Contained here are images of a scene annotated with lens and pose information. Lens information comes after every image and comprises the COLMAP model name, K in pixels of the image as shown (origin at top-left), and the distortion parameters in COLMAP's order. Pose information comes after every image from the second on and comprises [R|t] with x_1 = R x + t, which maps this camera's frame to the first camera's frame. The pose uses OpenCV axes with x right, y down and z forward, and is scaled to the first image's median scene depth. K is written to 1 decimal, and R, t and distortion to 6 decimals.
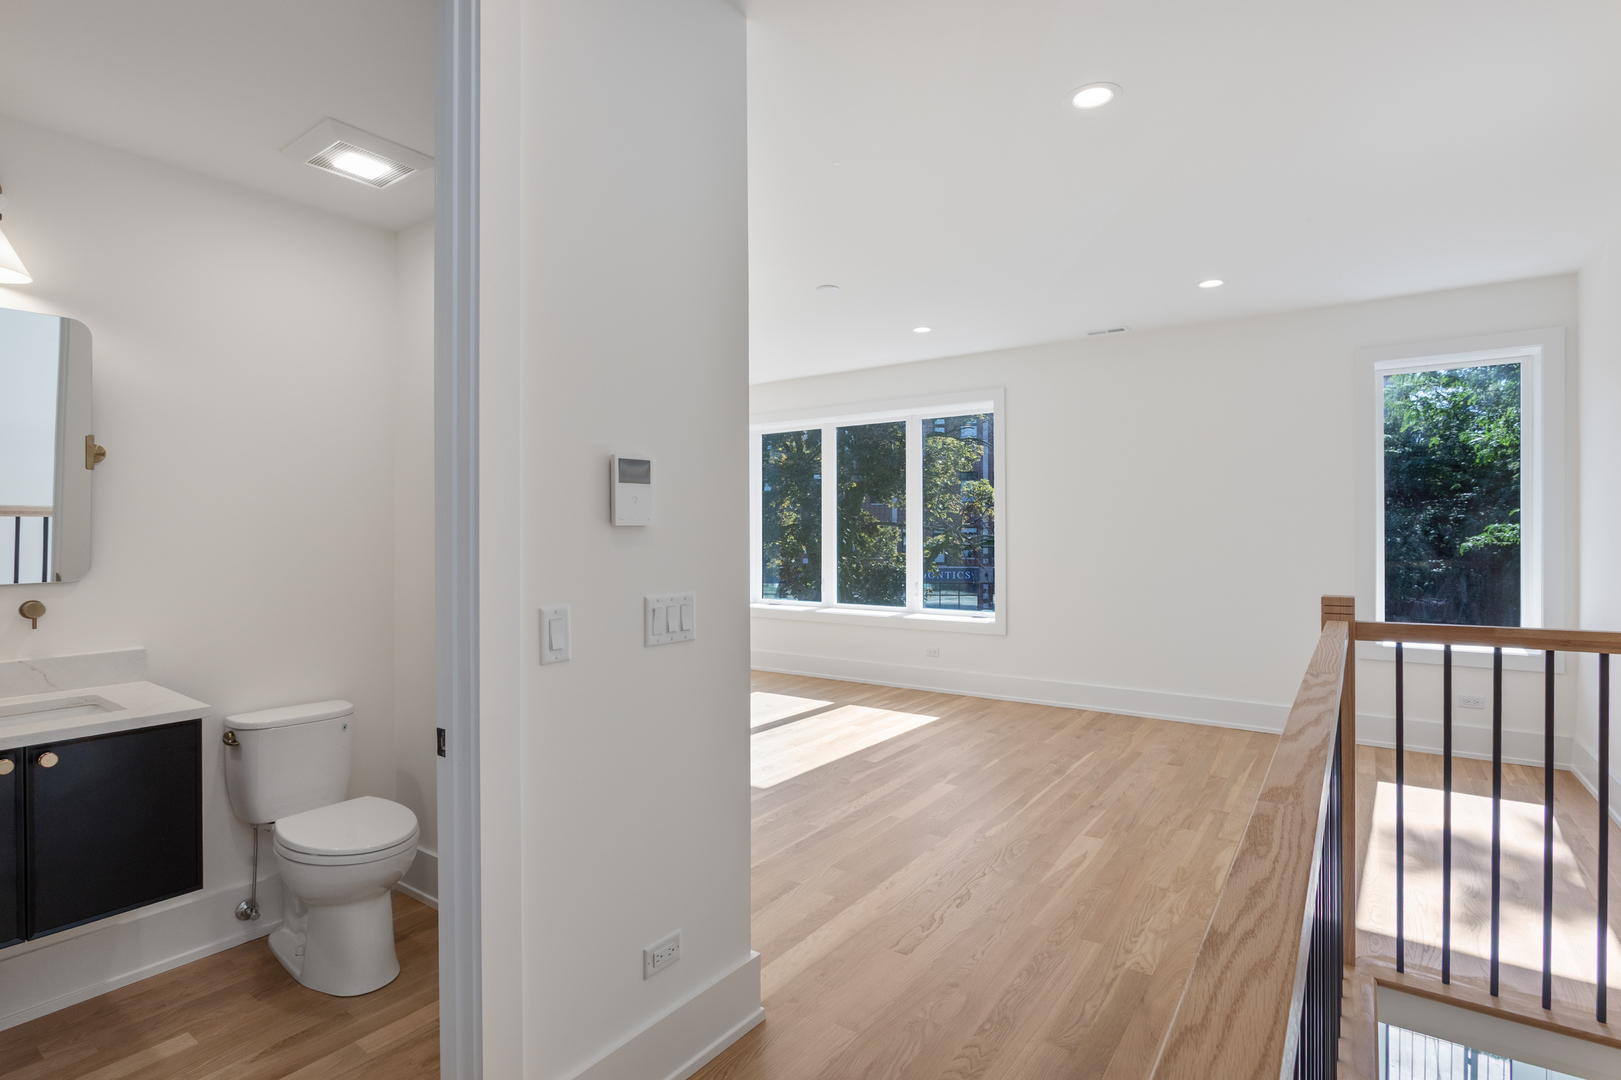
lens RADIAL K [[807.7, 0, 810.5], [0, 807.7, 540.0], [0, 0, 1]] dist [-0.007542, -0.000677]
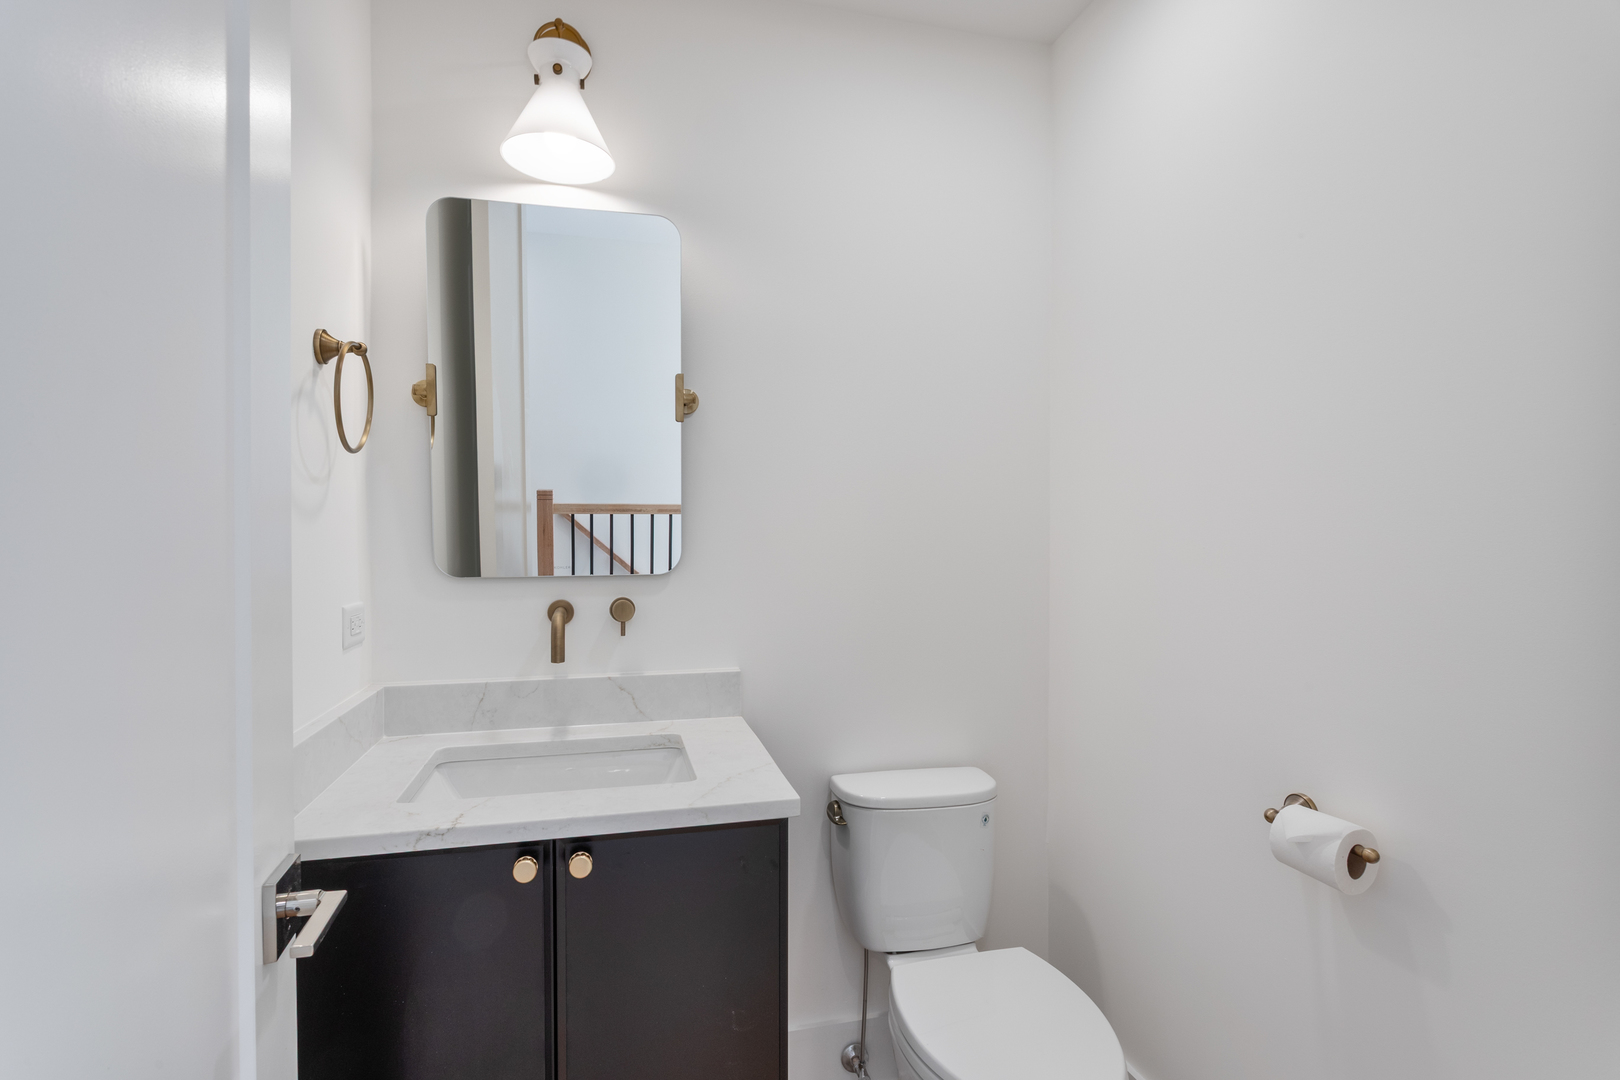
lens RADIAL K [[807.2, 0, 810.0], [0, 807.2, 540.0], [0, 0, 1]] dist [-0.007542, -0.000677]
pose [[0.774691, 0.000560, -0.632340, -0.180328], [-0.005260, 0.999971, -0.005558, 0.012156], [0.632318, 0.007632, 0.774671, 0.267426]]
